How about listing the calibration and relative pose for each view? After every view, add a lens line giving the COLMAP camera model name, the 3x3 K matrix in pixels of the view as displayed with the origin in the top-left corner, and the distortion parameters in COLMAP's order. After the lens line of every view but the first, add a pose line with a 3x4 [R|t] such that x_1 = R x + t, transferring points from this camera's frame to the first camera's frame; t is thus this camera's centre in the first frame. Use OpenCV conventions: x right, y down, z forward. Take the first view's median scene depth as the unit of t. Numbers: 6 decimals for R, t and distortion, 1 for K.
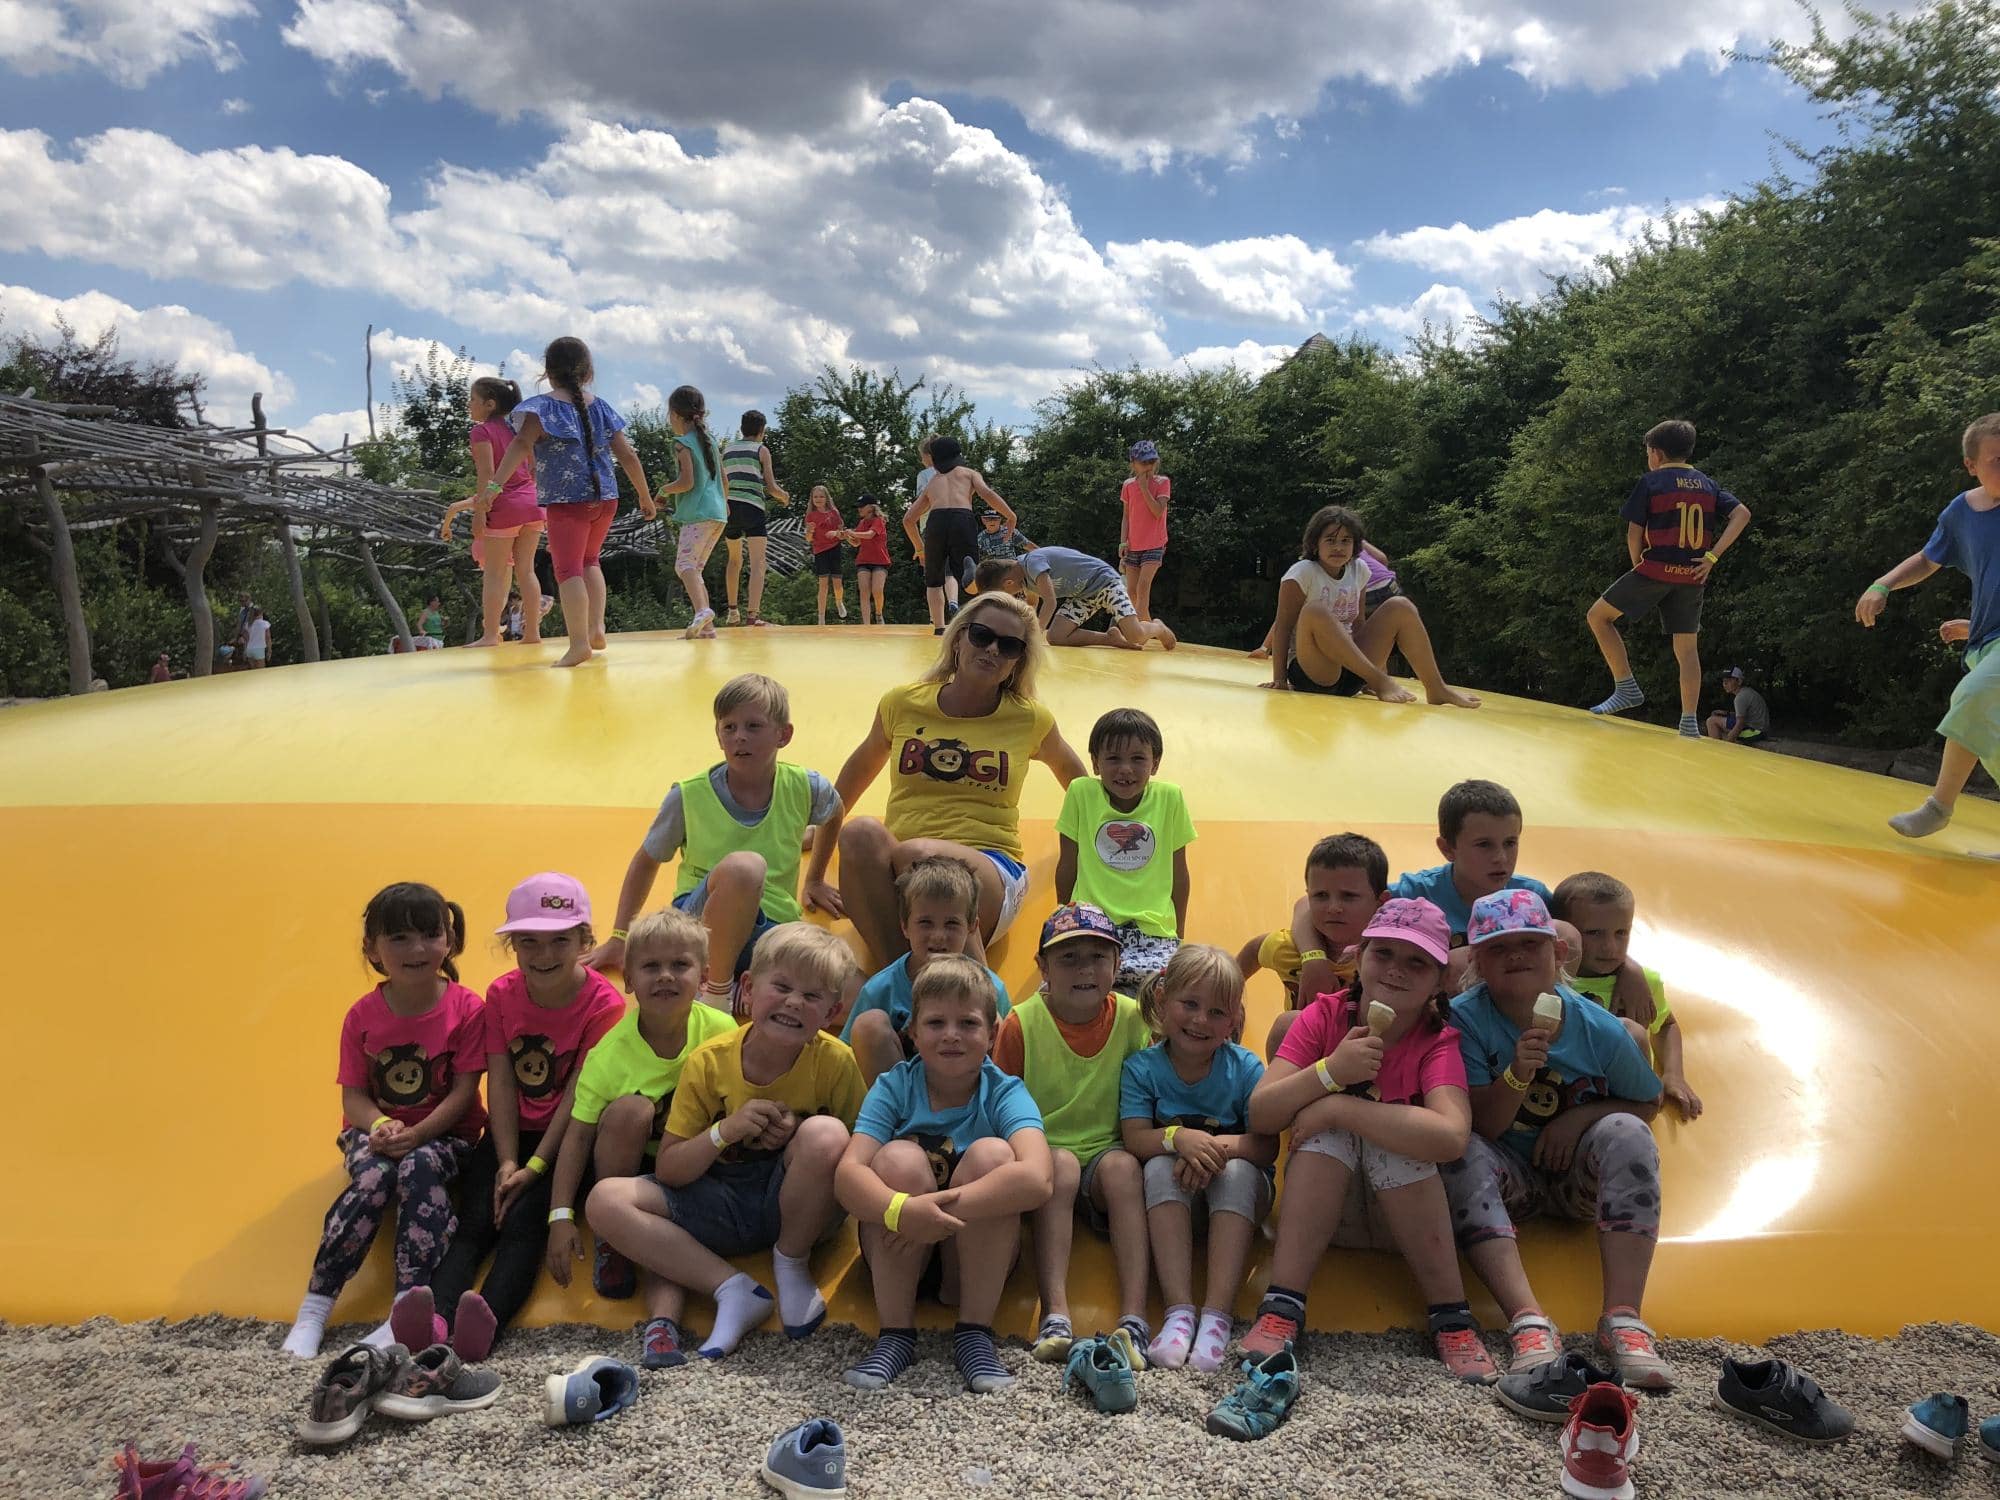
lens RADIAL K [[1638.5, 0, 1007.2], [0, 1638.5, 751.0], [0, 0, 1]] dist [0.002068, 0.008262]
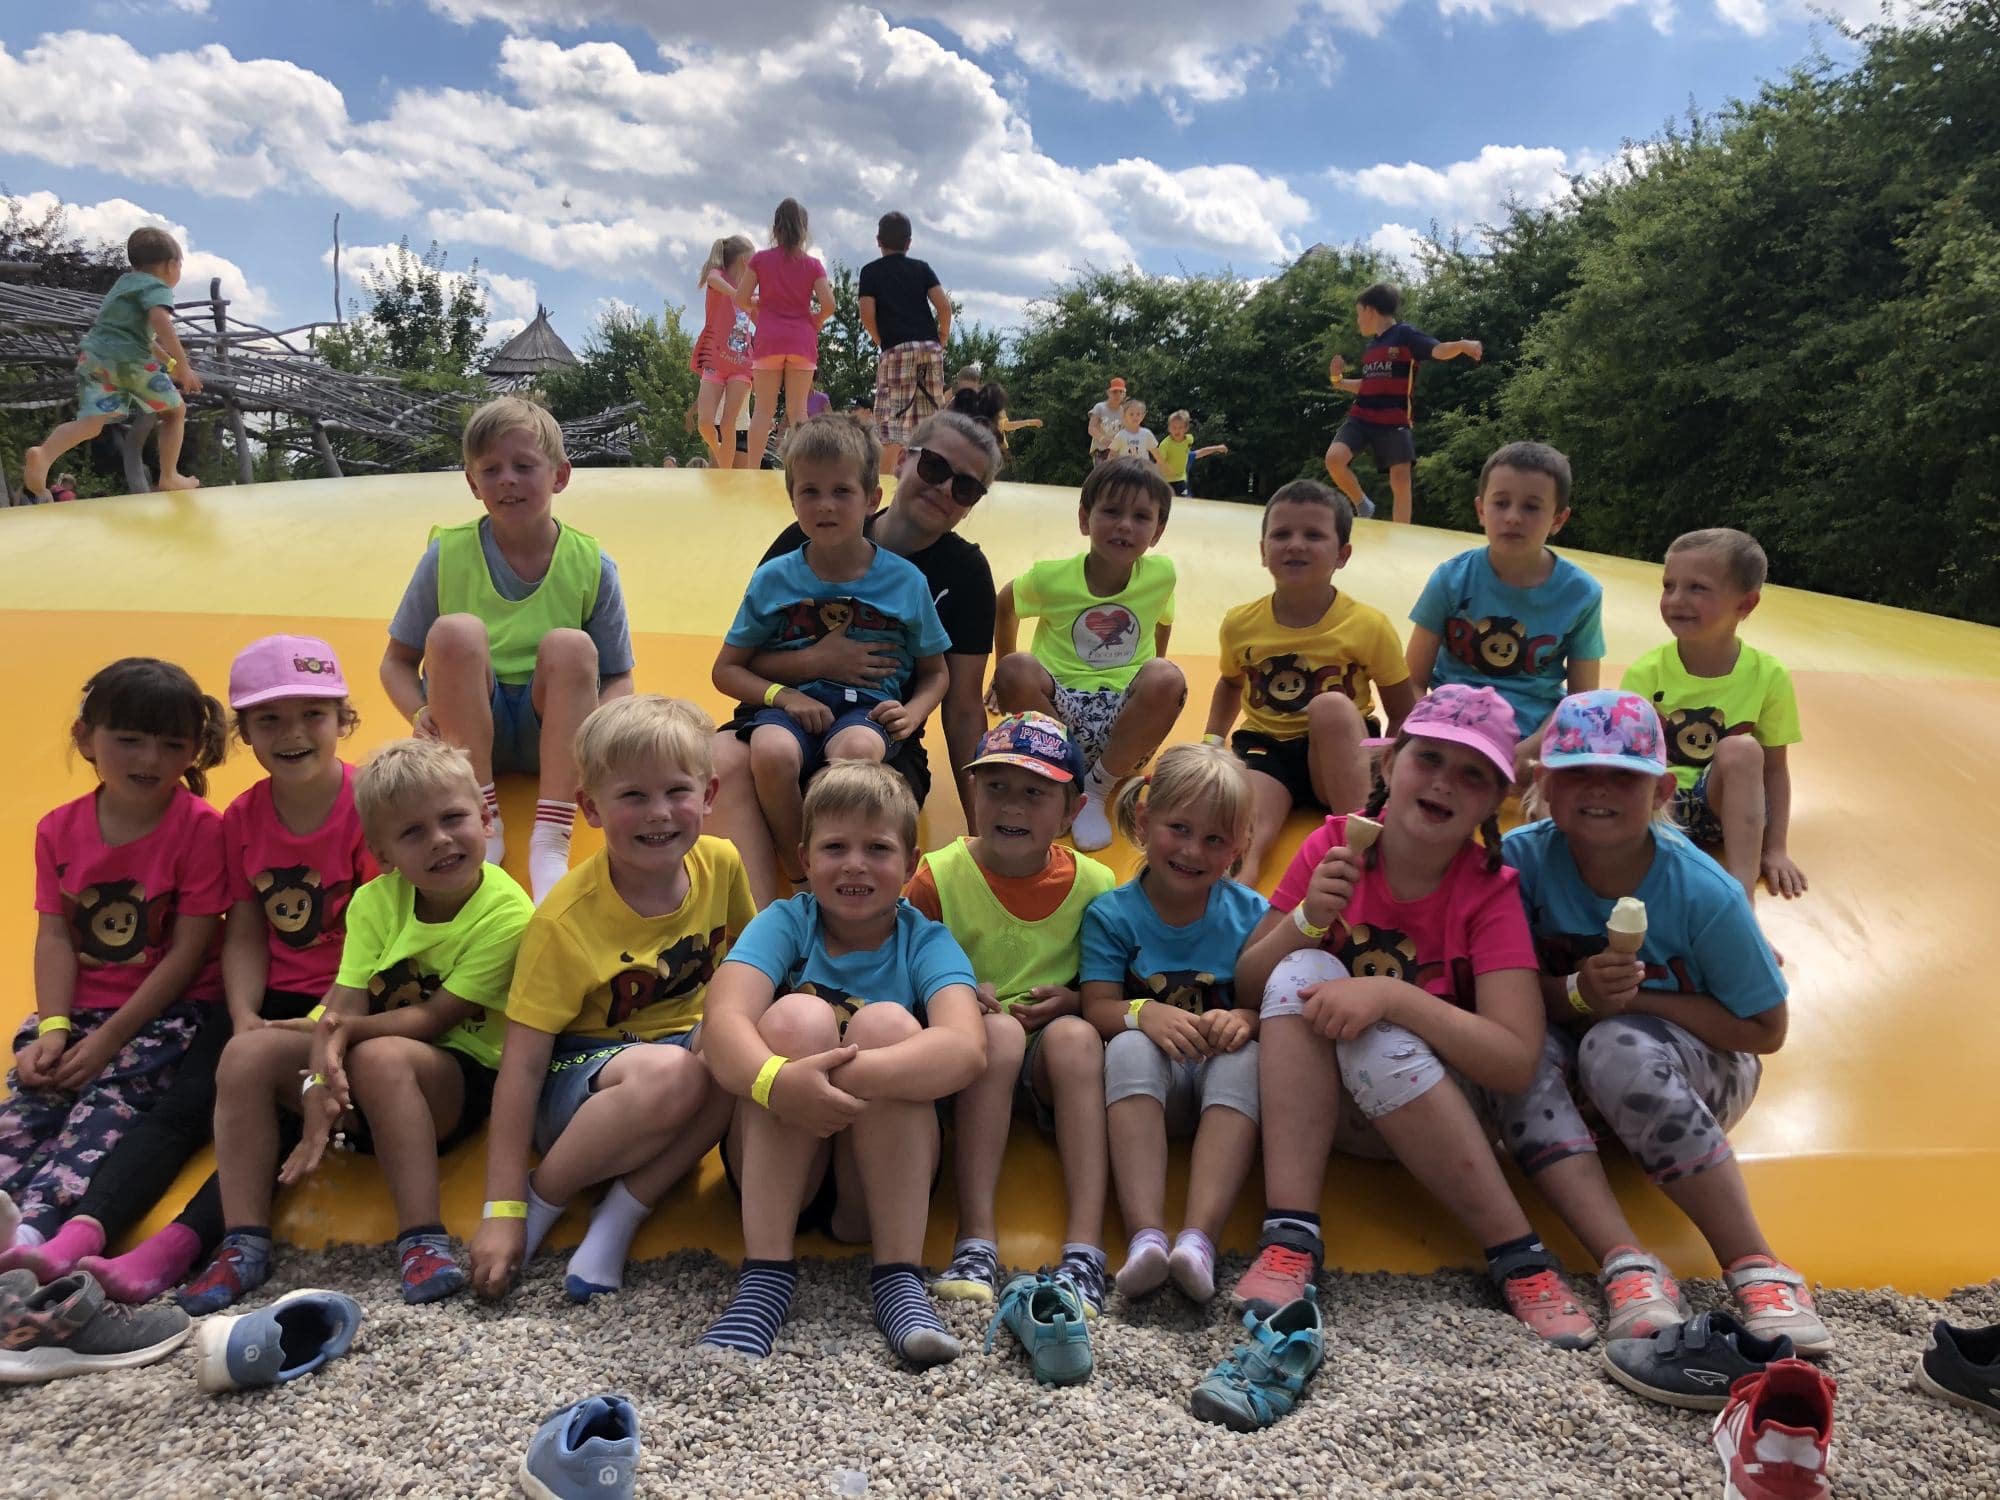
lens RADIAL K [[1650.5, 0, 1000.0], [0, 1650.5, 750.0], [0, 0, 1]] dist [0.043587, -0.064067]
pose [[0.999808, 0.018572, 0.006267, 0.025808], [-0.018843, 0.998738, 0.046554, 0.086170], [-0.005394, -0.046663, 0.998896, 0.259240]]
